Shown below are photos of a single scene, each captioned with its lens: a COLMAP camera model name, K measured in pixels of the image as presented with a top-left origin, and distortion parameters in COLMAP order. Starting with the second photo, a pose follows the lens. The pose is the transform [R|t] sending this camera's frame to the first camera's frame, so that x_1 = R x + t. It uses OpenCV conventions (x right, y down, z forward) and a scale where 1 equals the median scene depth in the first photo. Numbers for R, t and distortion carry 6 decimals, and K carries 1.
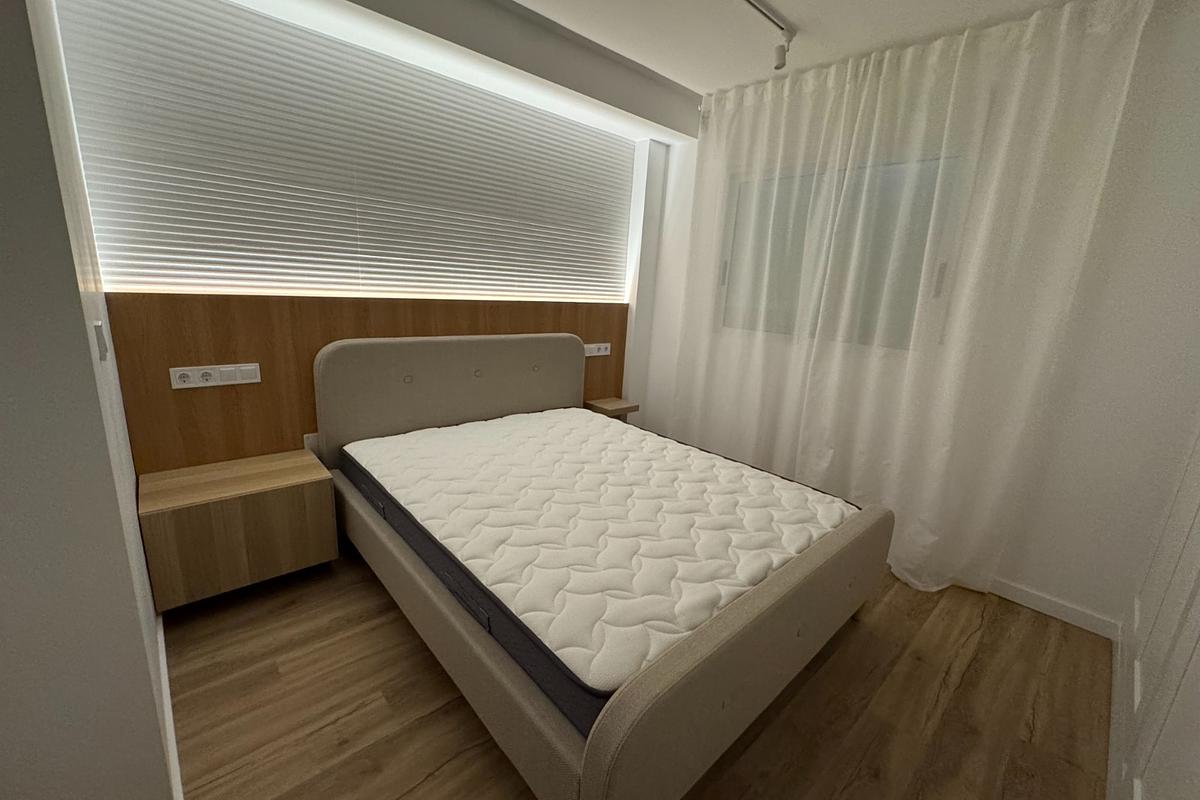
lens RADIAL K [[480.4, 0, 600.0], [0, 480.4, 400.0], [0, 0, 1]] dist [-0.004270, -0.000004]
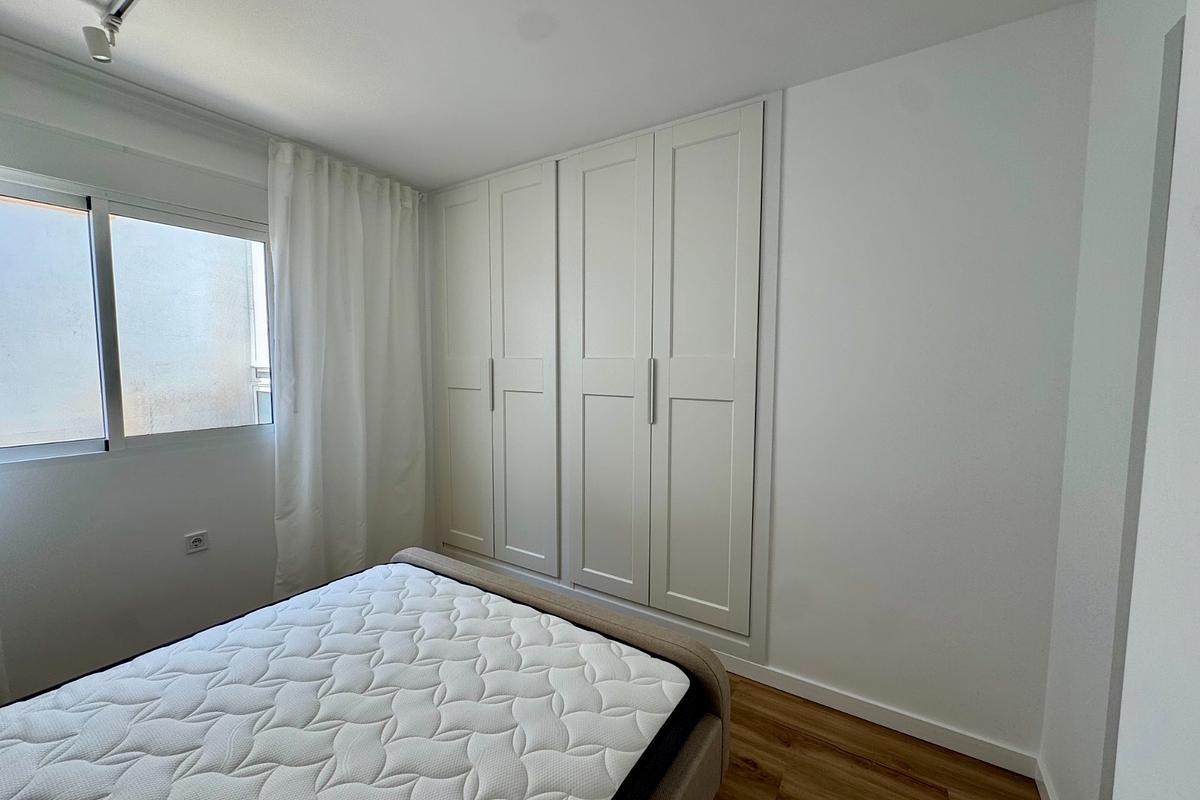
lens RADIAL K [[486.6, 0, 600.0], [0, 486.6, 400.0], [0, 0, 1]] dist [-0.001104, -0.000094]
pose [[-0.254275, -0.135526, 0.957589, -0.511790], [0.211629, 0.958340, 0.191828, -0.210109], [-0.943693, 0.251430, -0.215001, 0.580544]]
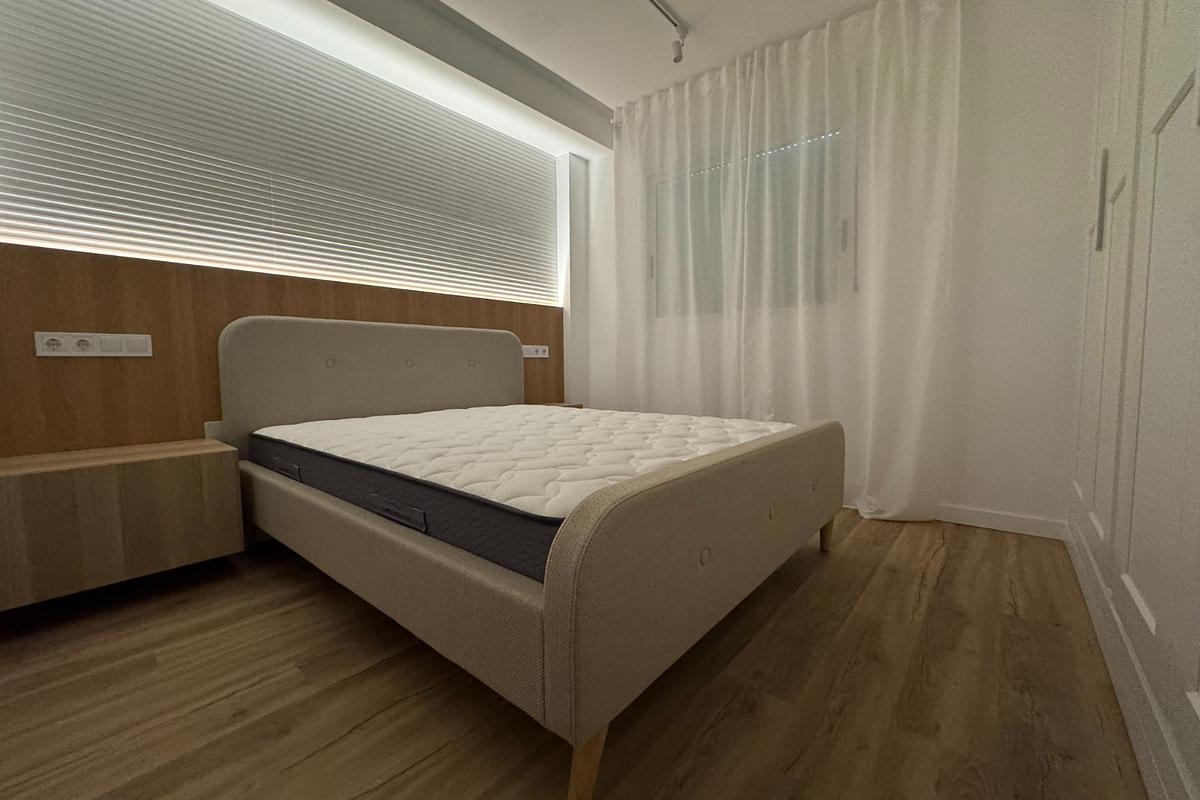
lens RADIAL K [[480.4, 0, 600.0], [0, 480.4, 400.0], [0, 0, 1]] dist [-0.004270, -0.000004]
pose [[0.989003, -0.079814, 0.124514, -0.007015], [0.098710, 0.983153, -0.153841, 0.233195], [-0.110137, 0.164440, 0.980219, 0.052121]]
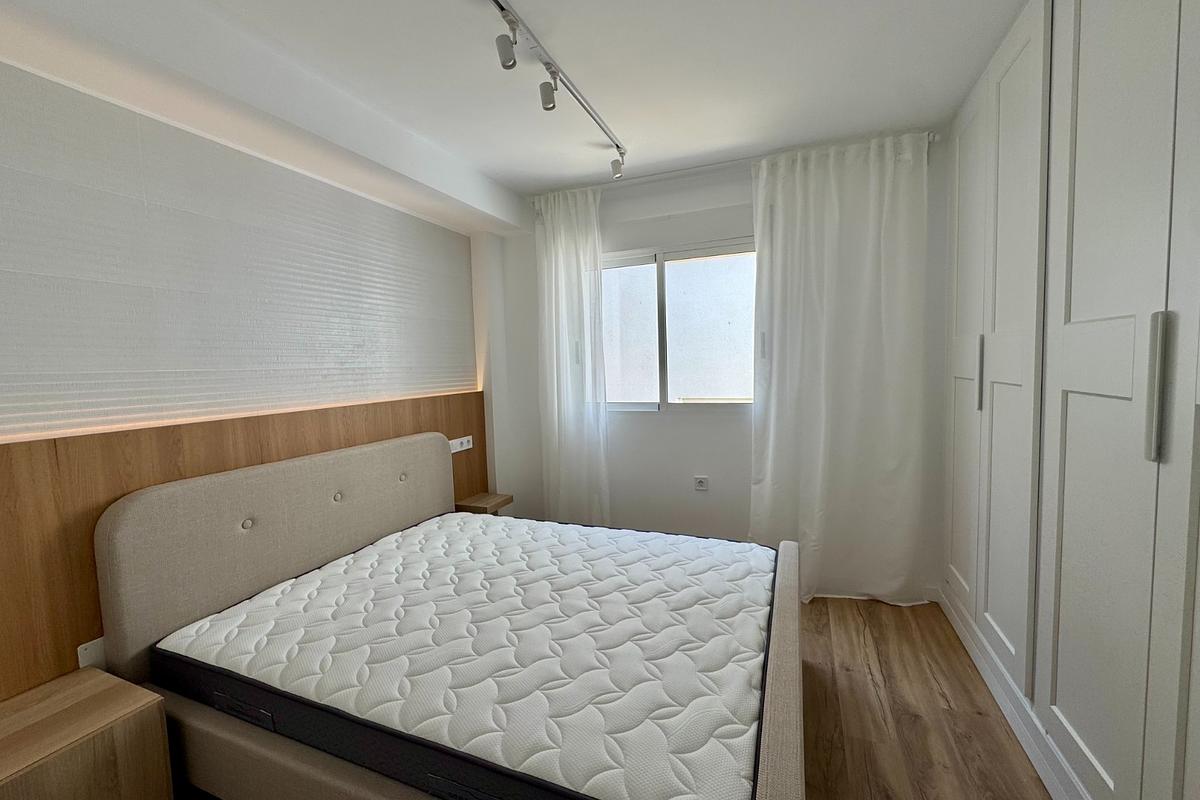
lens RADIAL K [[480.4, 0, 600.0], [0, 480.4, 400.0], [0, 0, 1]] dist [-0.004270, -0.000004]
pose [[0.900586, -0.120099, 0.417758, -0.203872], [0.184931, 0.975618, -0.118191, -0.043910], [-0.393378, 0.183697, 0.900838, 0.075565]]
